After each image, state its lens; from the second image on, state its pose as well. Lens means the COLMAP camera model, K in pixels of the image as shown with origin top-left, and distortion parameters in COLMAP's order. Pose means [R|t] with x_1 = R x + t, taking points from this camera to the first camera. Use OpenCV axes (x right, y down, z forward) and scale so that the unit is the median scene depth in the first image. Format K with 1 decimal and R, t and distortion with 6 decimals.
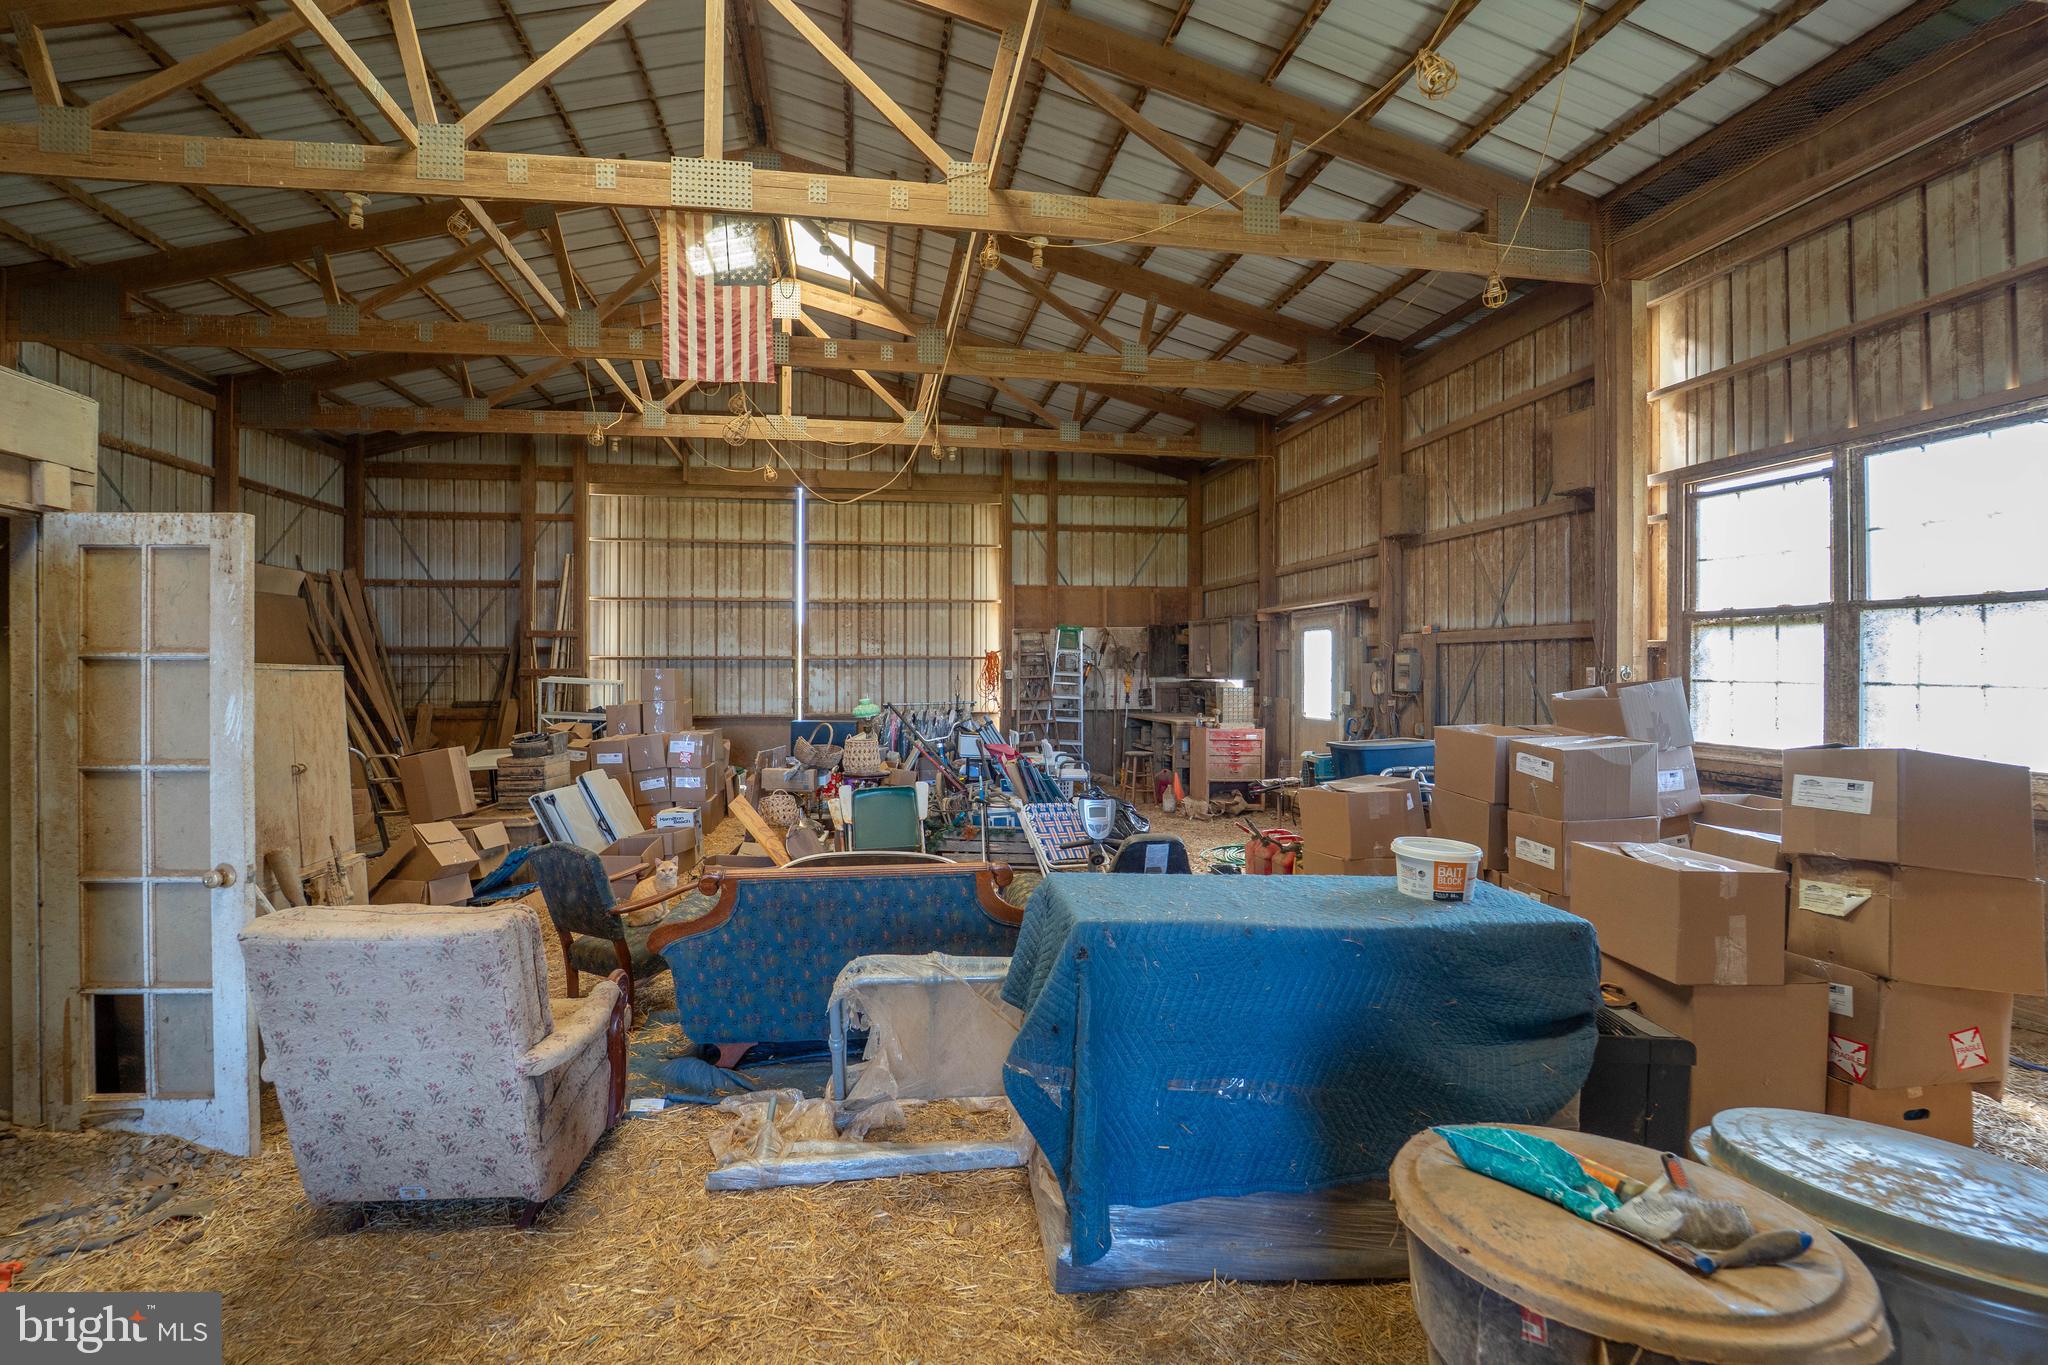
lens RADIAL K [[833.4, 0, 1024.0], [0, 833.4, 682.5], [0, 0, 1]] dist [-0.018970, -0.000244]
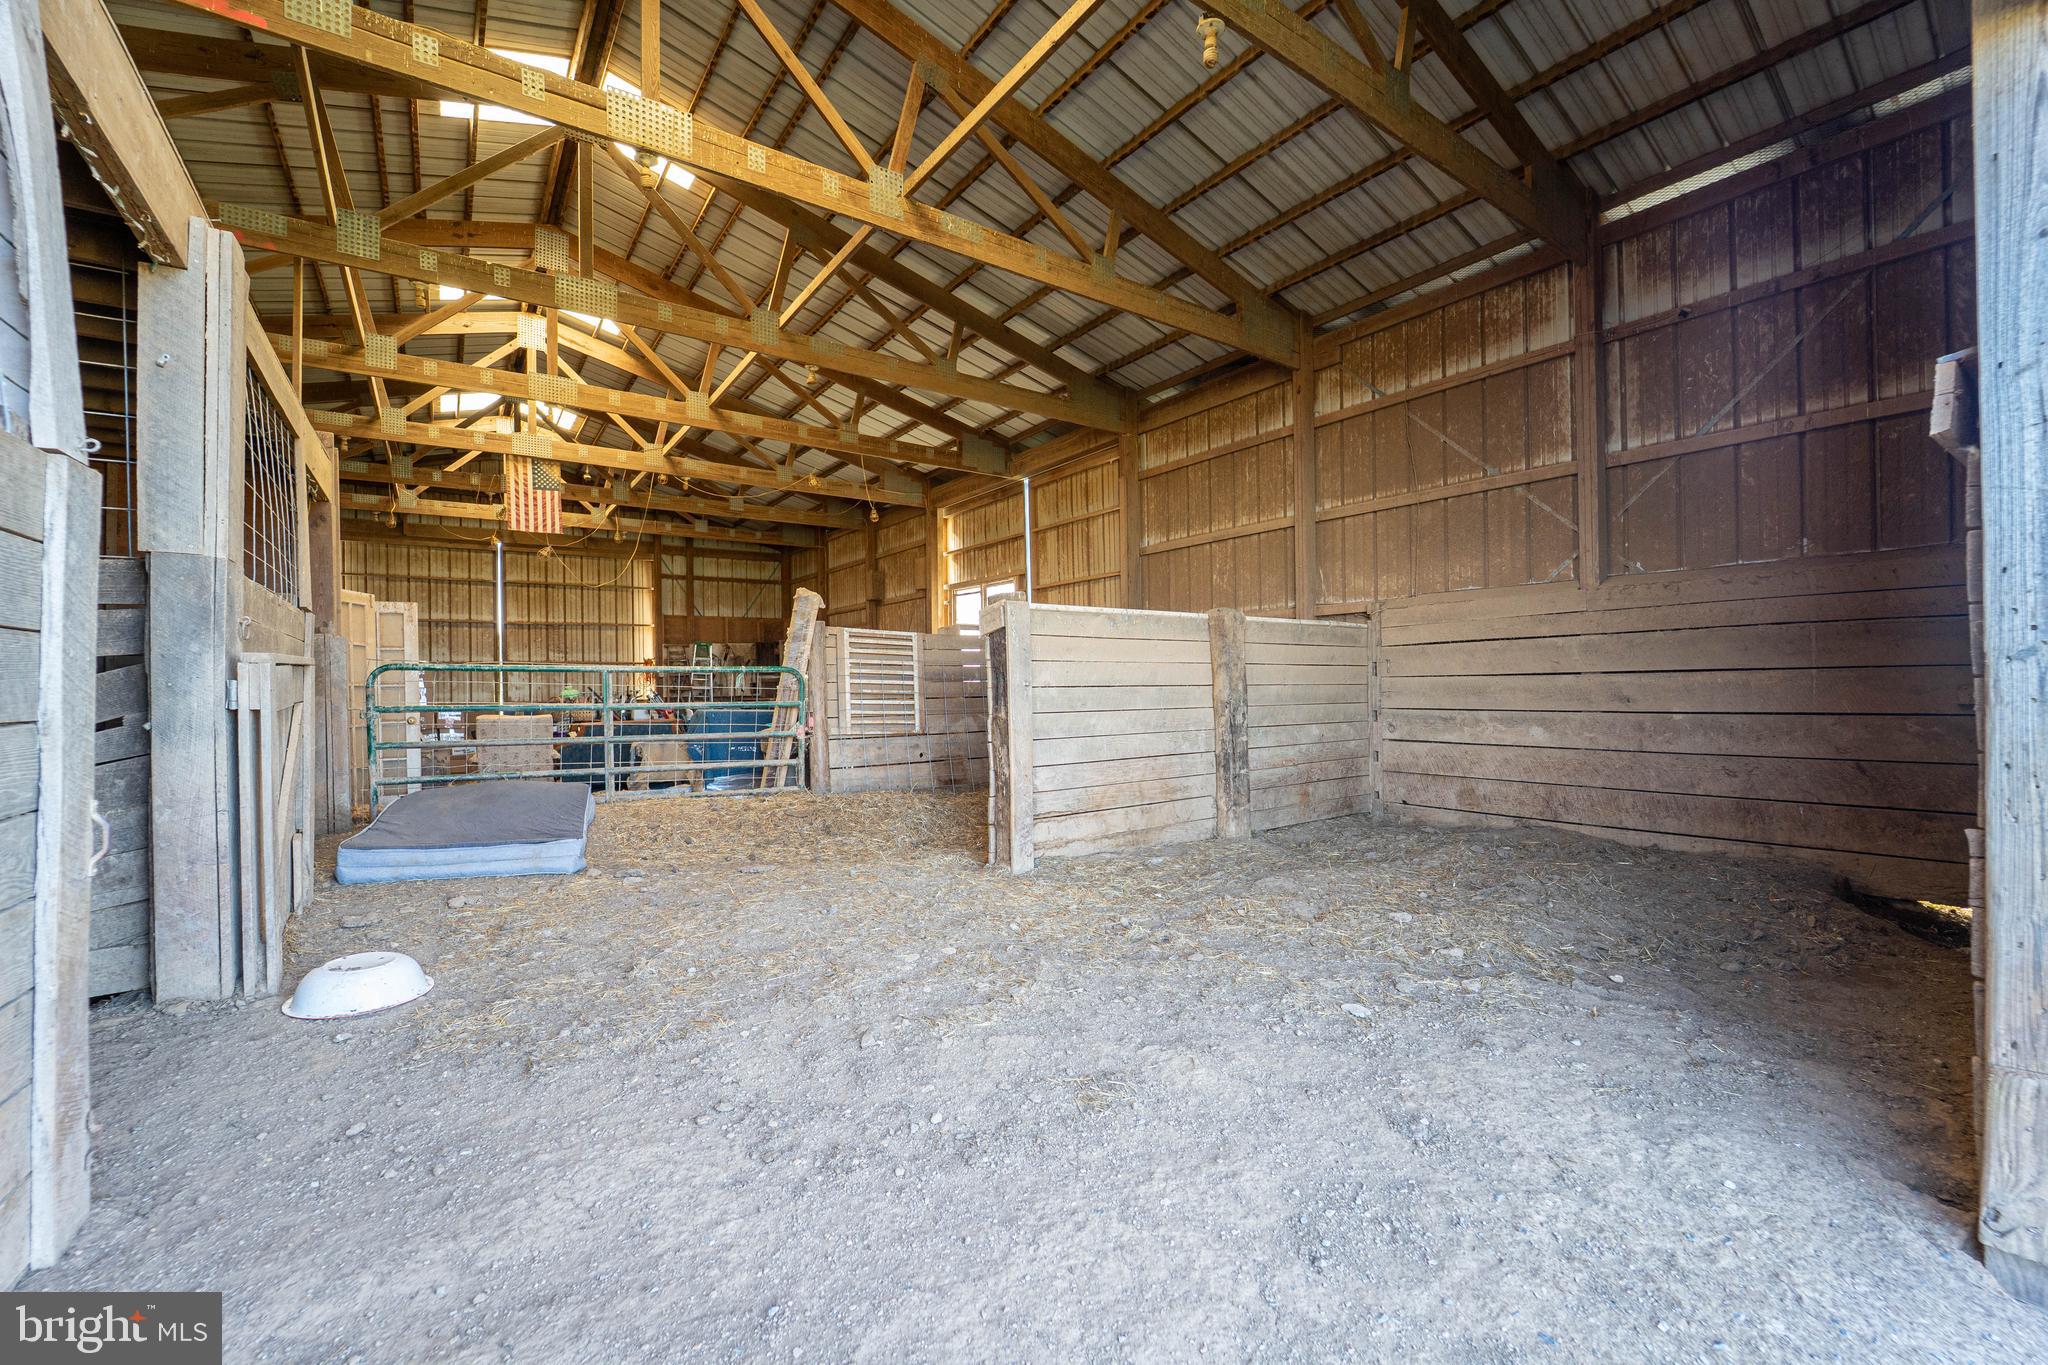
lens RADIAL K [[833.4, 0, 1024.0], [0, 833.4, 682.5], [0, 0, 1]] dist [-0.018970, -0.000244]
pose [[0.912572, -0.007838, 0.408841, -0.031390], [0.016890, 0.999686, -0.018533, 0.044826], [-0.408567, 0.023818, 0.912418, -0.644267]]
